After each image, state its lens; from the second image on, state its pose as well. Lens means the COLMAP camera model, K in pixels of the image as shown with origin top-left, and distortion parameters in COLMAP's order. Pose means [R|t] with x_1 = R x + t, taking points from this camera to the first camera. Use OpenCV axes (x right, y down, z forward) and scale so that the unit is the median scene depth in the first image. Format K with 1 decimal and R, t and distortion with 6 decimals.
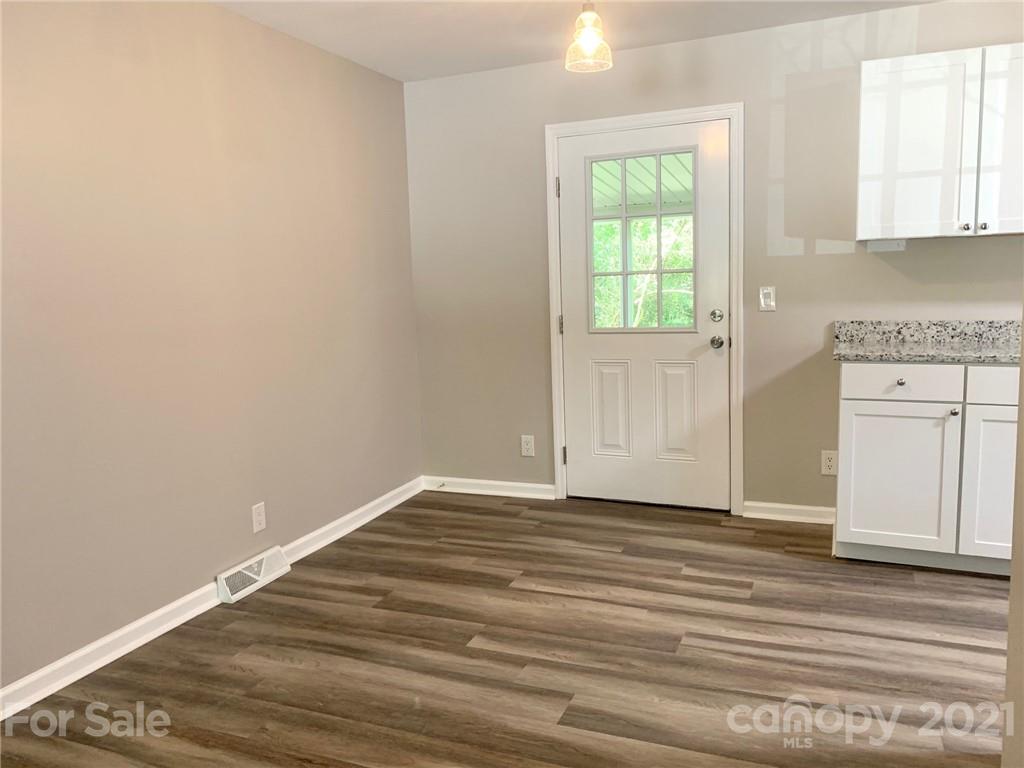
lens RADIAL K [[785.1, 0, 491.4], [0, 785.1, 375.5], [0, 0, 1]] dist [0.023331, -0.033291]
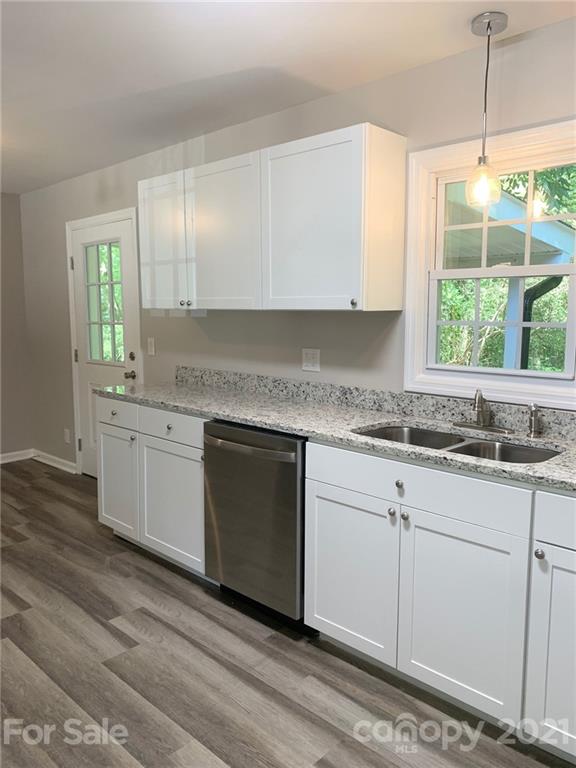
lens RADIAL K [[588.8, 0, 292.4], [0, 588.8, 380.3], [0, 0, 1]] dist [0.023331, -0.033291]
pose [[0.941790, 0.073698, -0.328024, 1.102978], [-0.074782, 0.997156, 0.009326, -0.078308], [0.327779, 0.015747, 0.944623, 0.111178]]
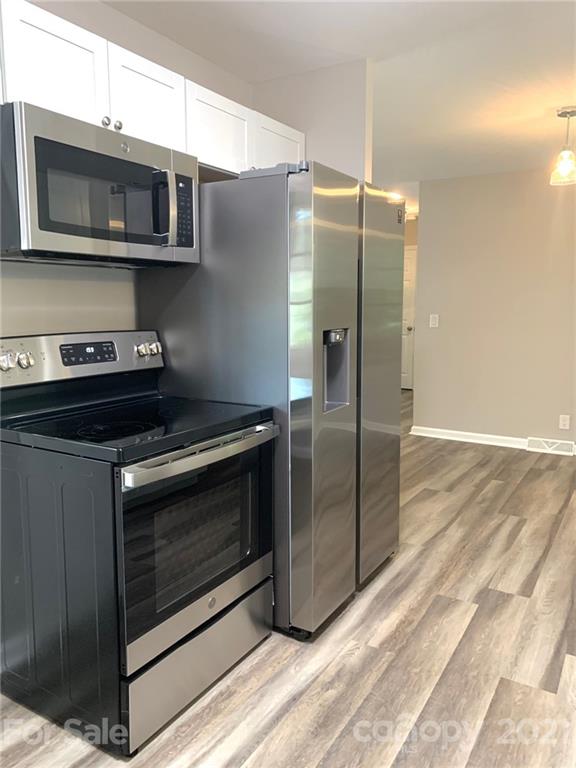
lens RADIAL K [[588.8, 0, 292.8], [0, 588.8, 377.9], [0, 0, 1]] dist [0.023331, -0.033291]
pose [[-0.128313, 0.163950, -0.978088, 1.265879], [-0.125536, 0.975622, 0.180006, -0.110359], [0.983756, 0.145882, -0.104603, 0.507520]]
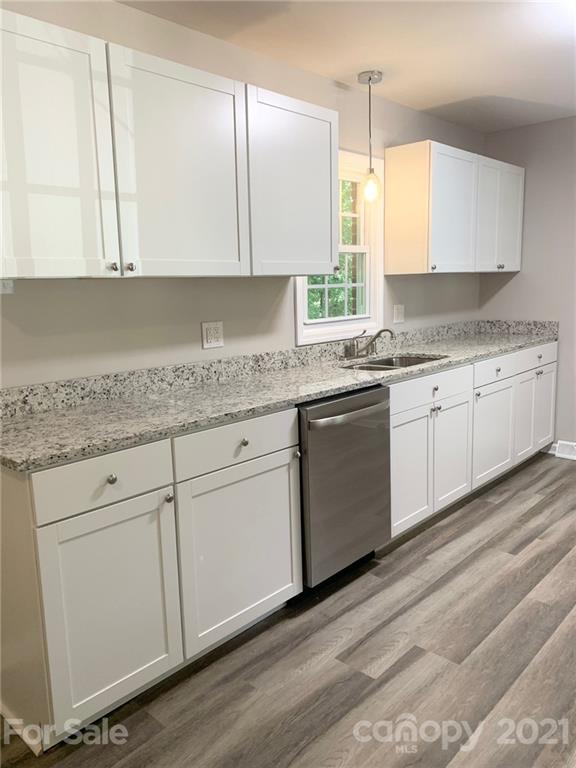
lens RADIAL K [[588.8, 0, 289.2], [0, 588.8, 378.7], [0, 0, 1]] dist [0.023331, -0.033291]
pose [[0.328844, -0.130338, 0.935347, 0.078247], [0.138599, 0.986367, 0.088719, -0.102207], [-0.934158, 0.100463, 0.342426, 0.625840]]
